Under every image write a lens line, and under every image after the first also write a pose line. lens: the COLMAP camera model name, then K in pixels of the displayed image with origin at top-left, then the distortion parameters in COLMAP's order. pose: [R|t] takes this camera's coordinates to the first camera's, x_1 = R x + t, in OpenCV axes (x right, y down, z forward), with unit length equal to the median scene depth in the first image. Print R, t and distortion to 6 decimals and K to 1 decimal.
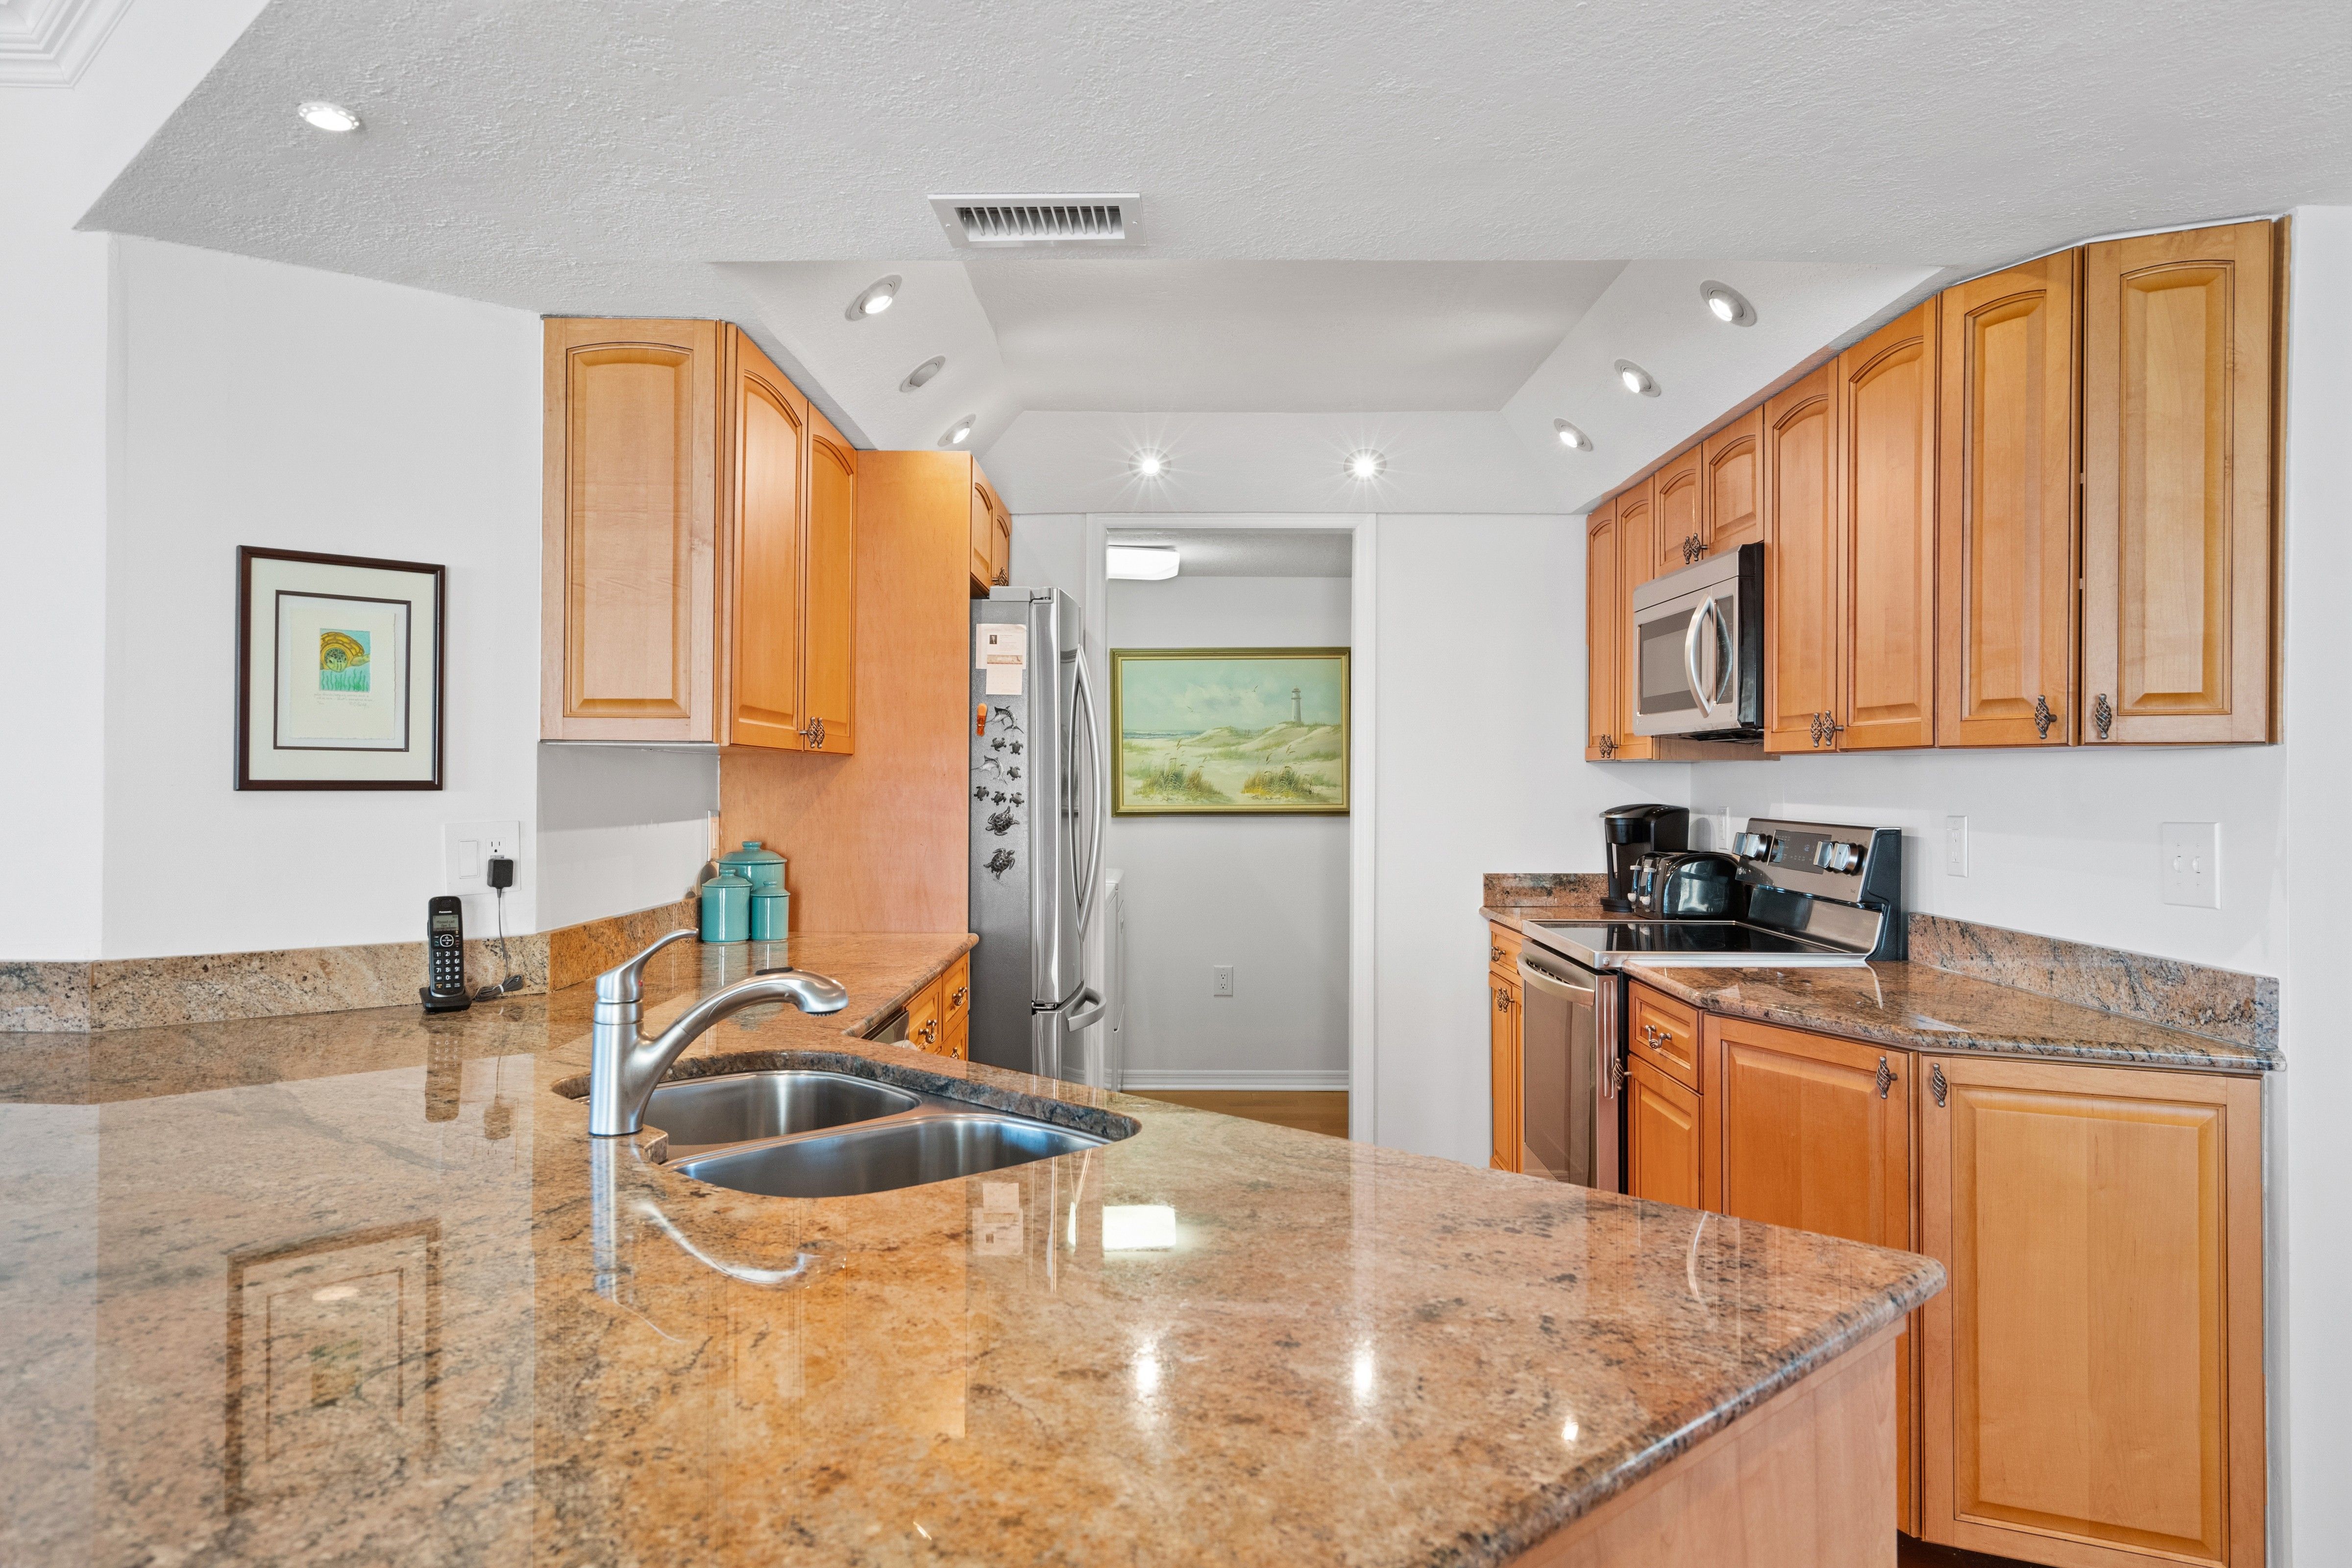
lens RADIAL K [[1555.1, 0, 1173.0], [0, 1555.1, 771.7], [0, 0, 1]] dist [0.006877, 0.001280]
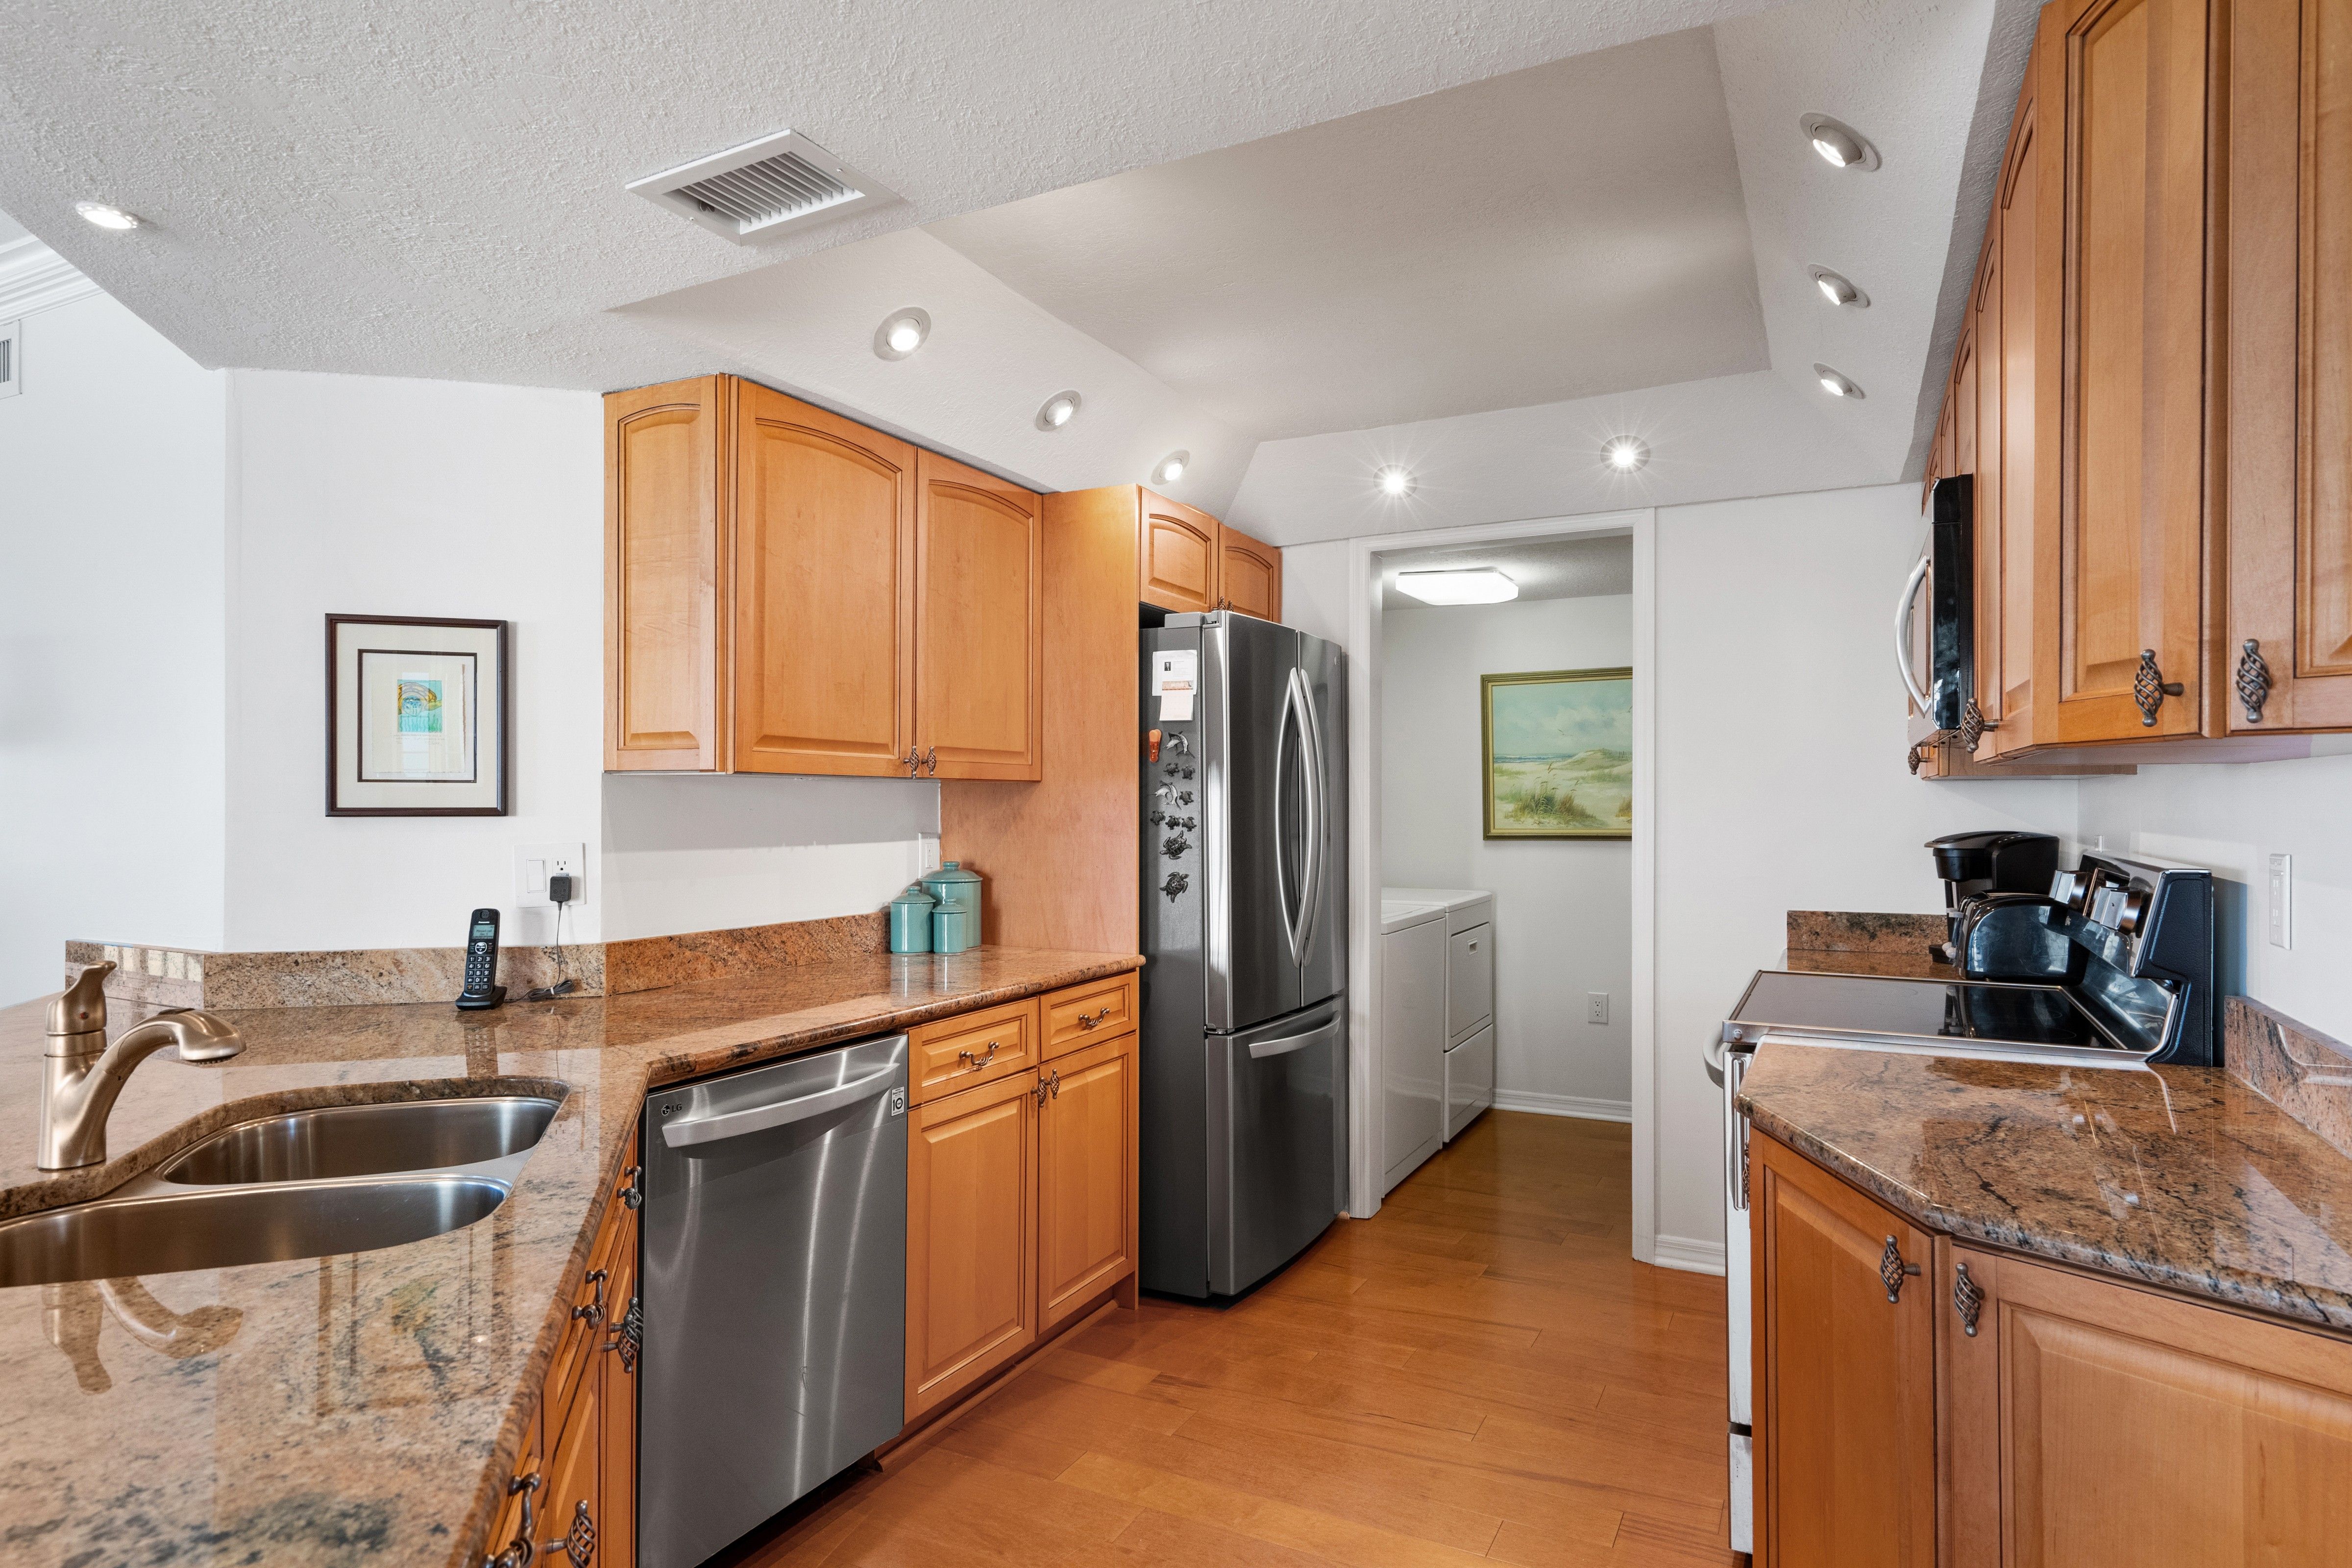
lens RADIAL K [[1293.9, 0, 1176.8], [0, 1293.9, 801.2], [0, 0, 1]] dist [0.002879, 0.000859]
pose [[0.891661, -0.005399, -0.452671, 0.386238], [0.006607, 0.999978, 0.001087, 0.002981], [0.452655, -0.003960, 0.891677, 0.352529]]
